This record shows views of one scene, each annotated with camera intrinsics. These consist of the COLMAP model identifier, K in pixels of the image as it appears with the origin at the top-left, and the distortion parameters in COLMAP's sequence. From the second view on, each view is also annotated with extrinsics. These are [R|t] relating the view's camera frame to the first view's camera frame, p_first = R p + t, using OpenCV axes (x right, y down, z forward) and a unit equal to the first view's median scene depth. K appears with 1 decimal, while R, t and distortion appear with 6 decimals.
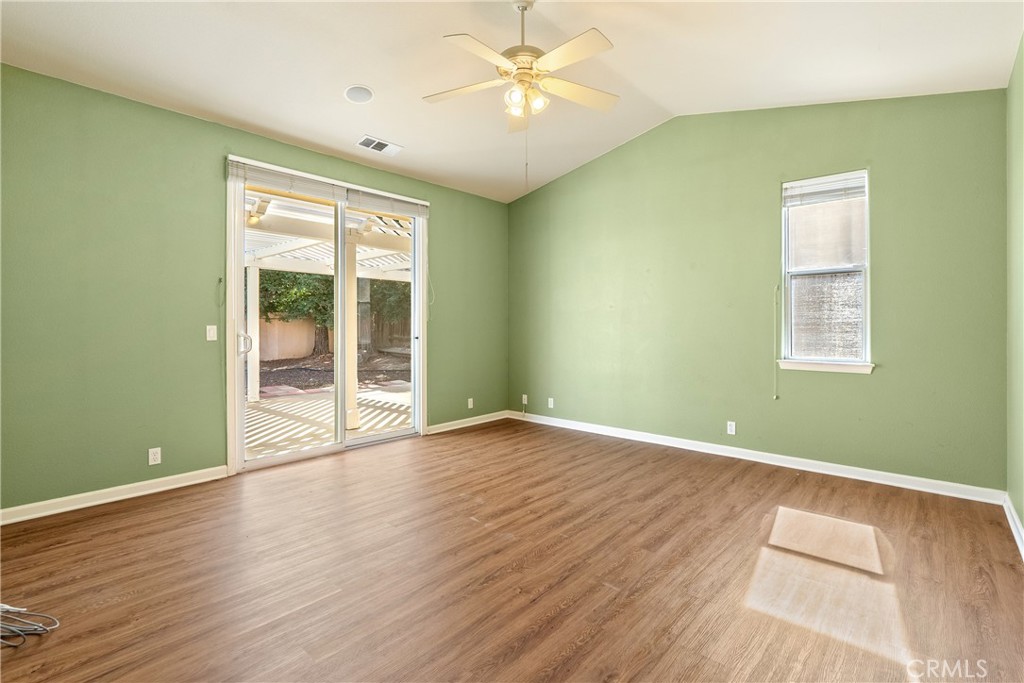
lens RADIAL K [[471.8, 0, 510.7], [0, 471.8, 332.1], [0, 0, 1]] dist [-0.000068, 0.000662]
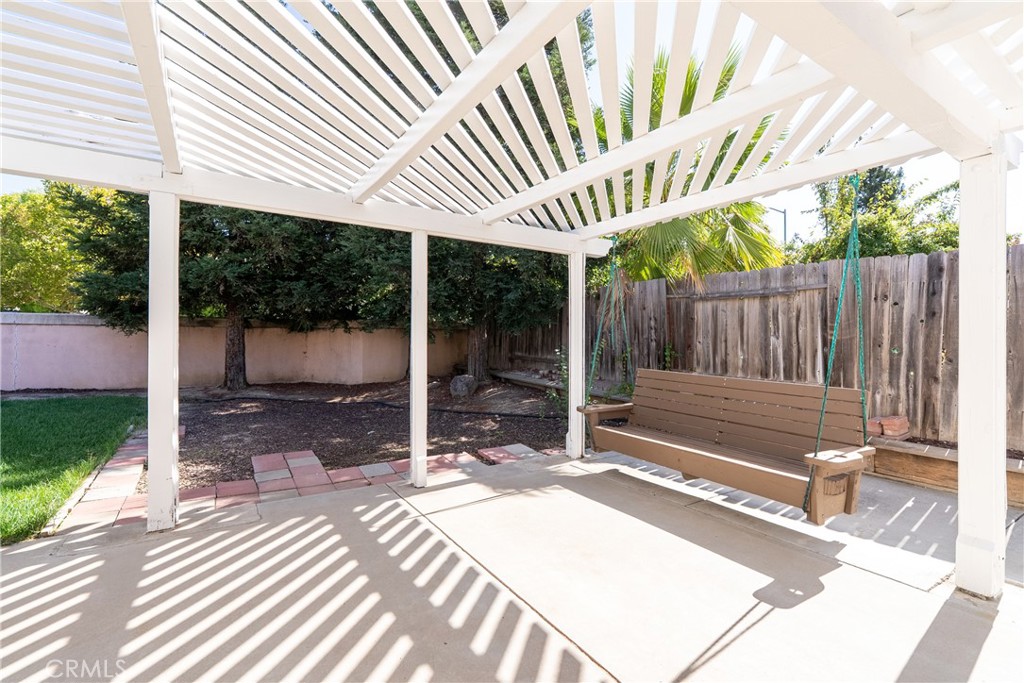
lens RADIAL K [[464.3, 0, 509.3], [0, 464.3, 338.2], [0, 0, 1]] dist [0.000556, 0.000951]
pose [[0.964018, 0.009551, -0.265664, -0.082116], [-0.013264, 0.999838, -0.012186, -0.006954], [0.265504, 0.015271, 0.963989, 0.371397]]
